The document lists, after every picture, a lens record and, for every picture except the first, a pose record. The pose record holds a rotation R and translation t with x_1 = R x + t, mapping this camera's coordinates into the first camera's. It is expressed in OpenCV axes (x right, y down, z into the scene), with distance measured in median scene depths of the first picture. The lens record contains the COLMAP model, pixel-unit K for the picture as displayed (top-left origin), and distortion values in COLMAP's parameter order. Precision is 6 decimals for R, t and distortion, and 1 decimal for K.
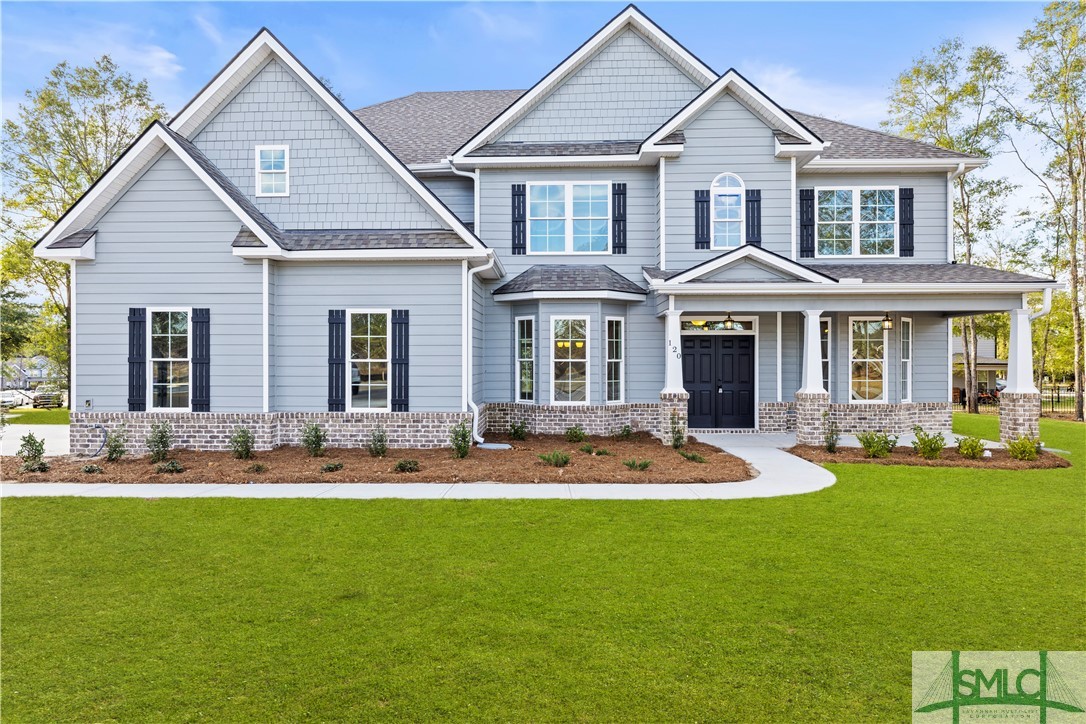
lens RADIAL K [[702.0, 0, 542.0], [0, 702.0, 362.3], [0, 0, 1]] dist [0.000973, 0.000091]
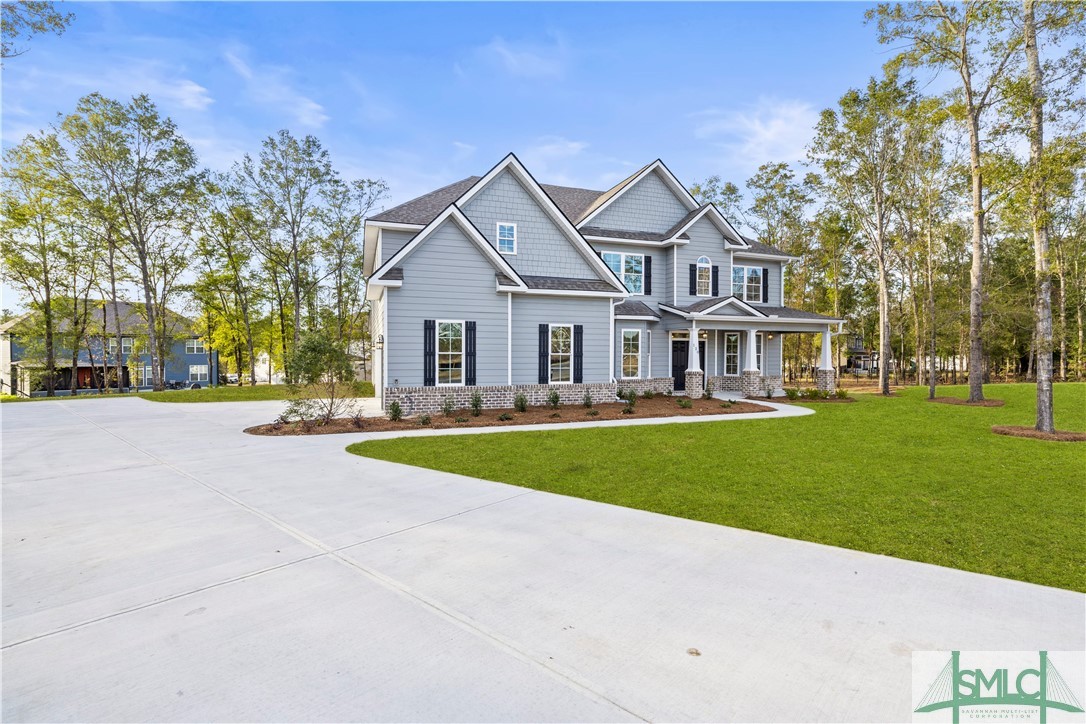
lens RADIAL K [[519.6, 0, 539.6], [0, 519.6, 359.2], [0, 0, 1]] dist [-0.006565, -0.000695]
pose [[0.926204, -0.000582, 0.377023, -0.758297], [-0.003232, 0.999950, 0.009483, -0.001936], [-0.377009, -0.010002, 0.926156, -0.155094]]
